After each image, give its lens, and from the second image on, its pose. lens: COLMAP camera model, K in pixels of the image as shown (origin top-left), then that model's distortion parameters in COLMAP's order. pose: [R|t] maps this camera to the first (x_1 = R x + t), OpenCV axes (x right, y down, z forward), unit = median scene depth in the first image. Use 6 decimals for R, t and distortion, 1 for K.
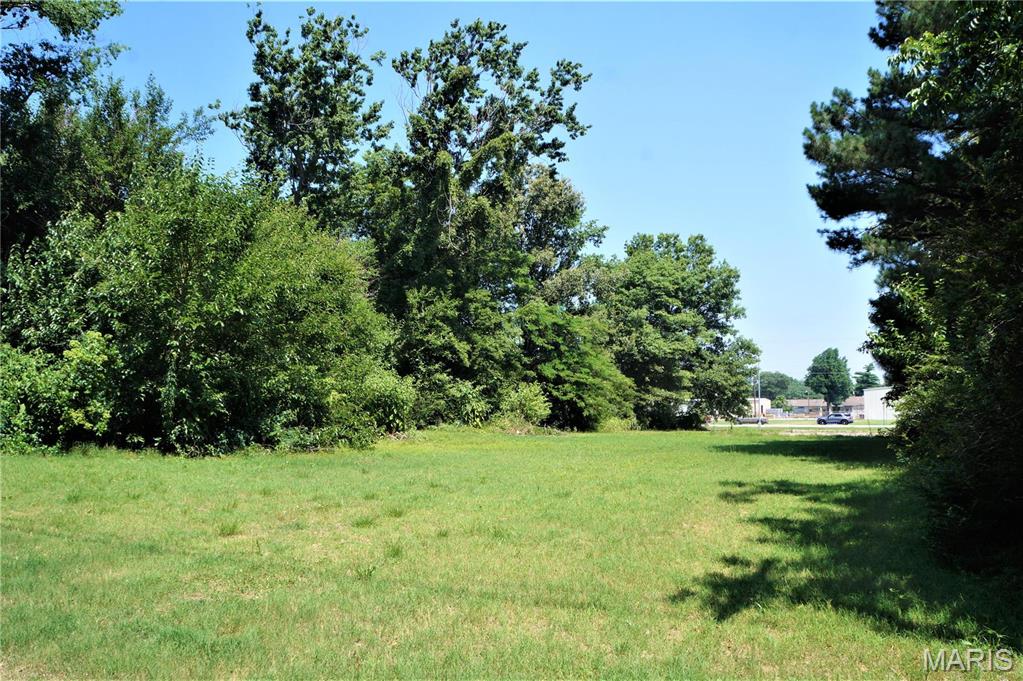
lens RADIAL K [[810.3, 0, 511.5], [0, 810.3, 340.5], [0, 0, 1]] dist [-0.119046, -0.005032]
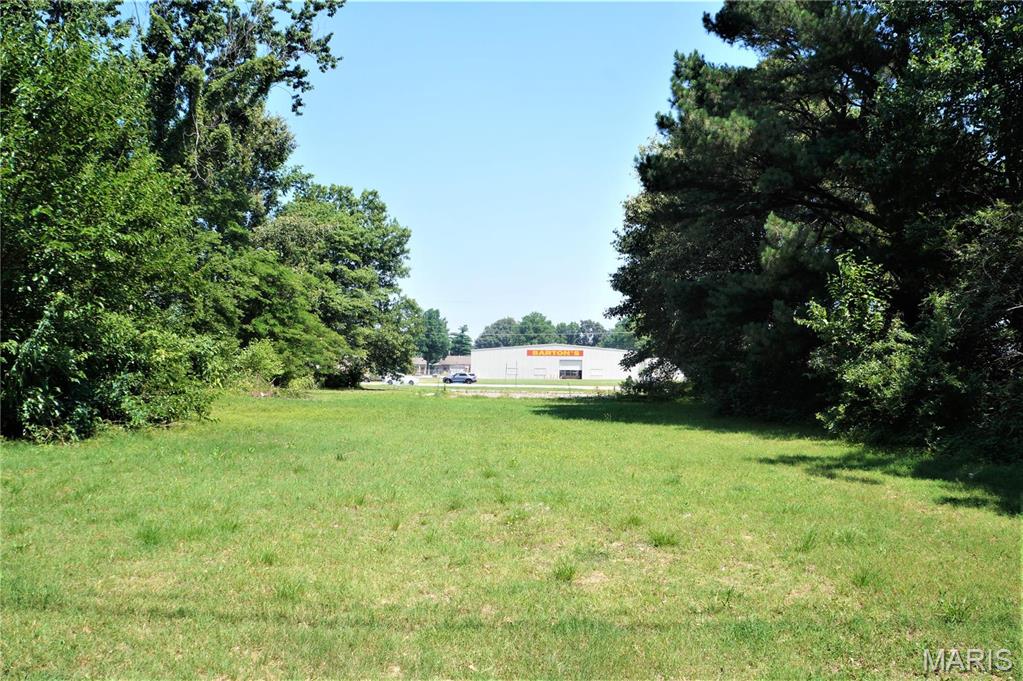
lens RADIAL K [[810.3, 0, 511.5], [0, 810.3, 340.5], [0, 0, 1]] dist [-0.119046, -0.005032]
pose [[0.880842, 0.020638, 0.472960, -0.086735], [-0.045959, 0.998058, 0.042044, 0.002537], [-0.471173, -0.058771, 0.880080, 0.052420]]
